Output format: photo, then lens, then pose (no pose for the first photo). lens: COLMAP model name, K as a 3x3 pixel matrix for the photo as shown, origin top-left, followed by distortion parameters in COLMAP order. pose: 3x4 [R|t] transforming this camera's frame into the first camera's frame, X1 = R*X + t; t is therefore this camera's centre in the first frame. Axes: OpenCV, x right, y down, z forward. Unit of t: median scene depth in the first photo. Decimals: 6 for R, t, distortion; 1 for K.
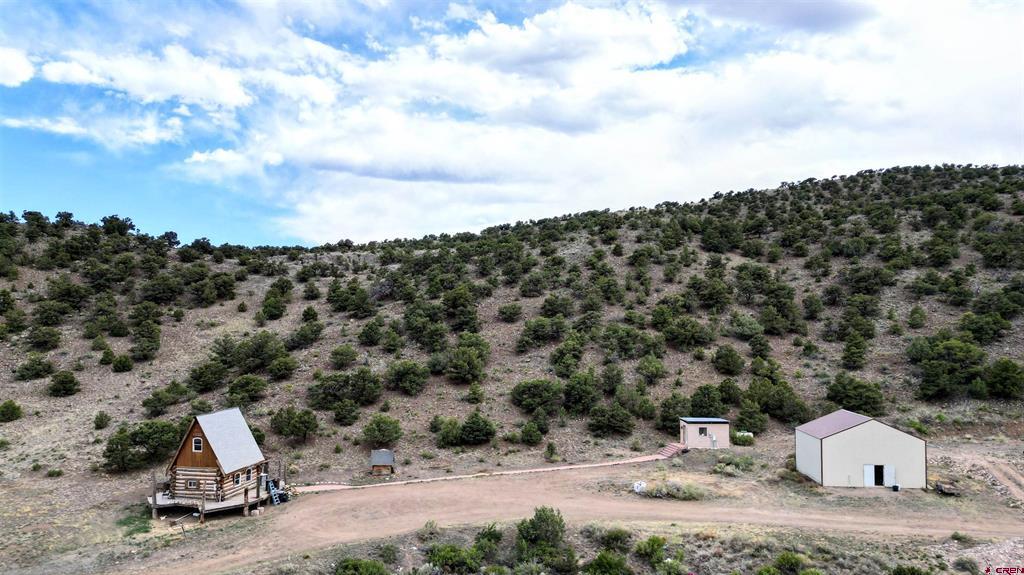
lens RADIAL K [[708.7, 0, 523.3], [0, 708.7, 276.7], [0, 0, 1]] dist [0.075854, -0.077029]
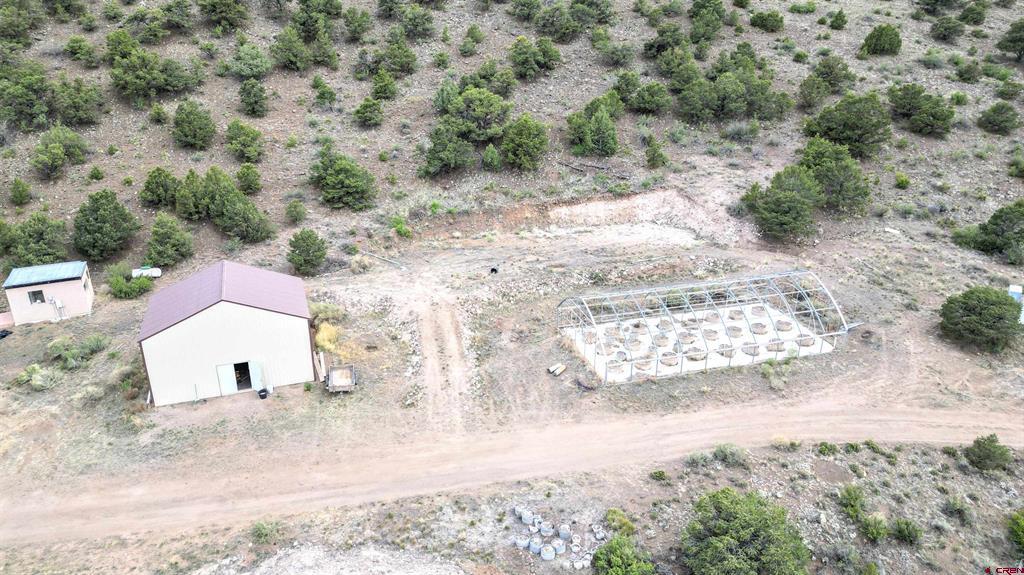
lens RADIAL K [[708.7, 0, 506.2], [0, 708.7, 285.7], [0, 0, 1]] dist [0.075854, -0.077029]
pose [[0.928911, -0.149822, 0.338640, 0.360941], [-0.014925, 0.898606, 0.438503, -0.061103], [-0.370001, -0.412385, 0.832489, 0.287135]]
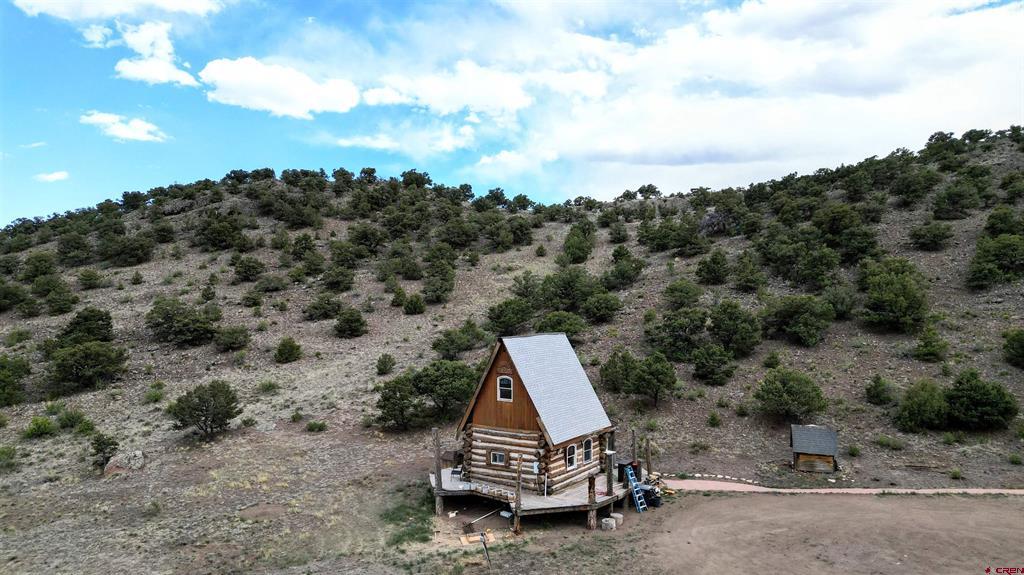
lens RADIAL K [[708.7, 0, 513.0], [0, 708.7, 278.8], [0, 0, 1]] dist [0.075854, -0.077029]
pose [[0.924503, -0.017255, -0.380785, -0.162117], [0.023560, 0.999652, 0.011902, 0.097956], [0.380447, -0.019975, 0.924587, 0.340150]]
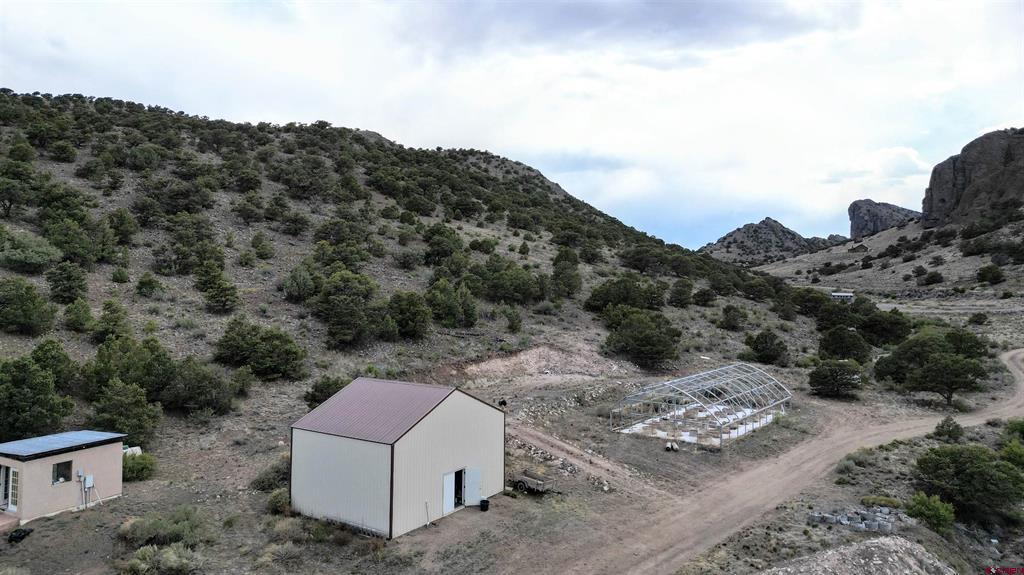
lens RADIAL K [[708.7, 0, 498.5], [0, 708.7, 262.9], [0, 0, 1]] dist [0.075854, -0.077029]
pose [[0.520147, 0.018071, 0.853885, 0.023842], [-0.056790, 0.998295, 0.013467, 0.065869], [-0.852186, -0.055497, 0.520287, 0.494214]]
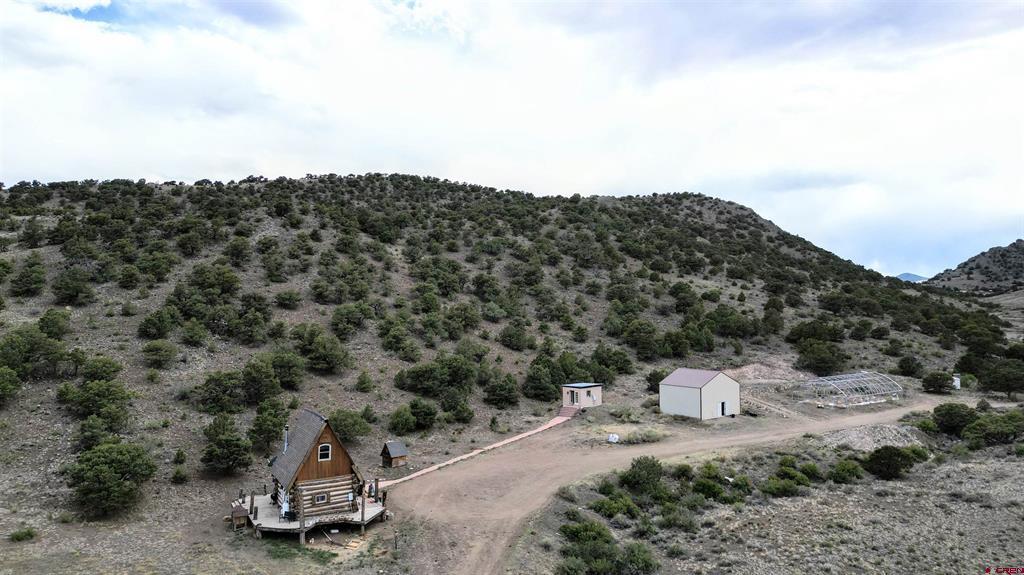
lens RADIAL K [[708.7, 0, 502.9], [0, 708.7, 272.5], [0, 0, 1]] dist [0.075854, -0.077029]
pose [[0.736694, 0.026620, 0.675702, -0.609853], [-0.035786, 0.999359, -0.000354, 0.006776], [-0.675279, -0.023920, 0.737174, 0.154985]]
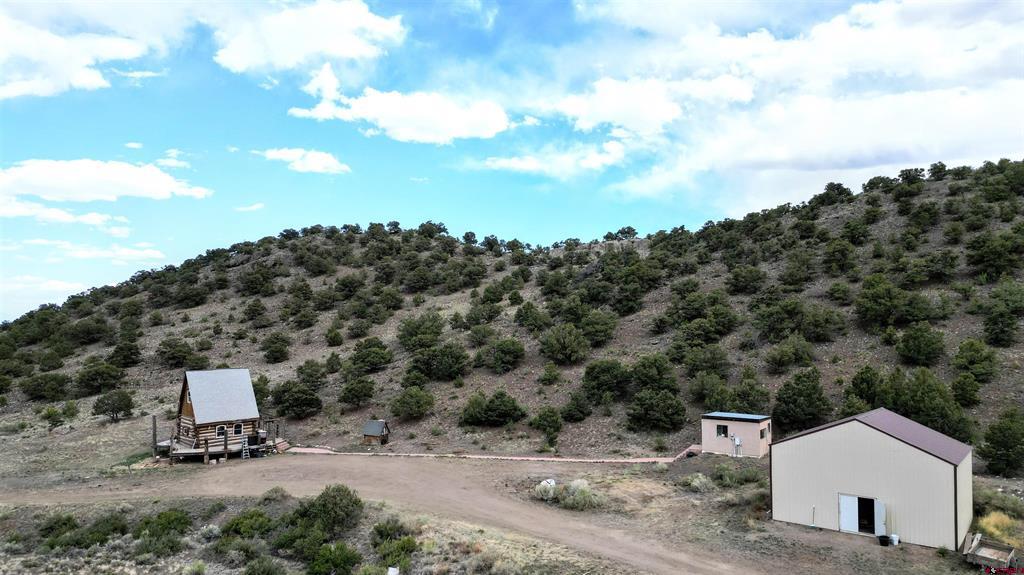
lens RADIAL K [[708.7, 0, 518.4], [0, 708.7, 310.0], [0, 0, 1]] dist [0.075854, -0.077029]
pose [[0.819827, -0.014650, -0.572423, 0.425129], [0.036712, 0.998961, 0.027012, 0.060133], [0.571433, -0.043160, 0.819513, 0.263305]]
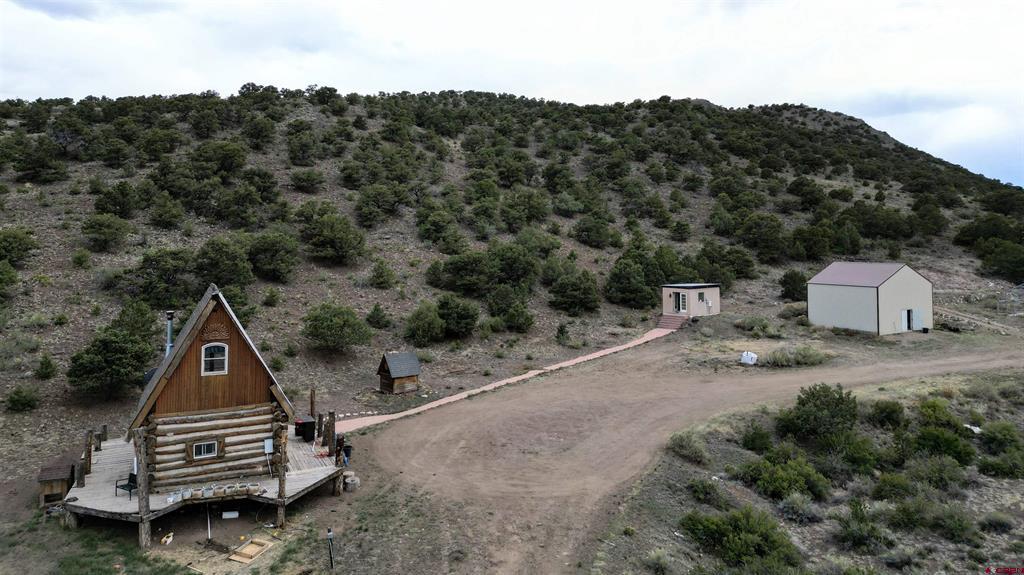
lens RADIAL K [[708.7, 0, 504.4], [0, 708.7, 204.6], [0, 0, 1]] dist [0.075854, -0.077029]
pose [[0.808196, 0.020695, 0.588550, -0.394587], [-0.028276, 0.999593, 0.003682, 0.091047], [-0.588234, -0.019617, 0.808453, 0.371750]]
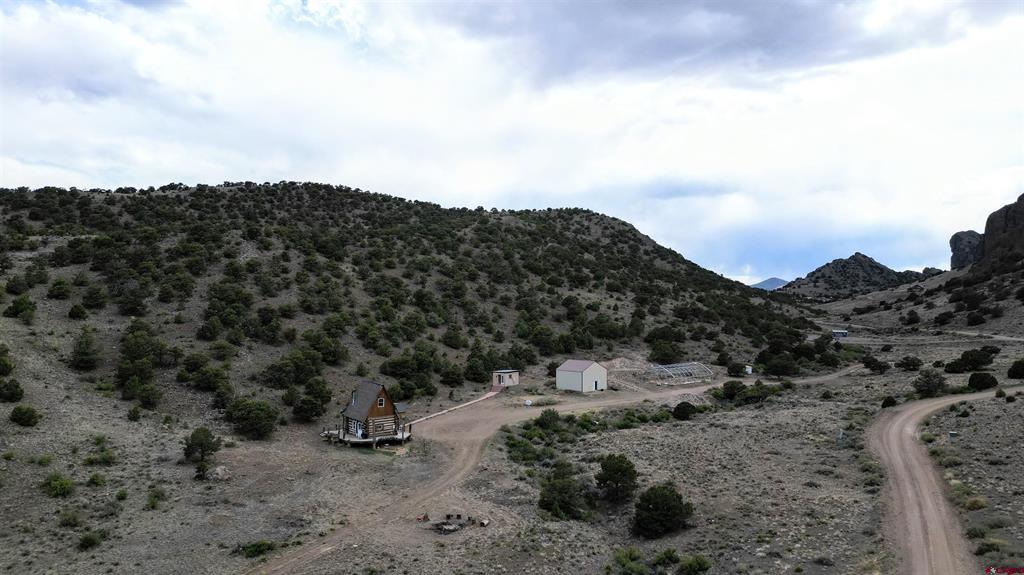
lens RADIAL K [[708.7, 0, 506.7], [0, 708.7, 268.2], [0, 0, 1]] dist [0.075854, -0.077029]
pose [[0.623310, 0.041771, 0.780858, -1.053803], [-0.050943, 0.998620, -0.012756, -0.039835], [-0.780314, -0.031828, 0.624578, -0.134830]]
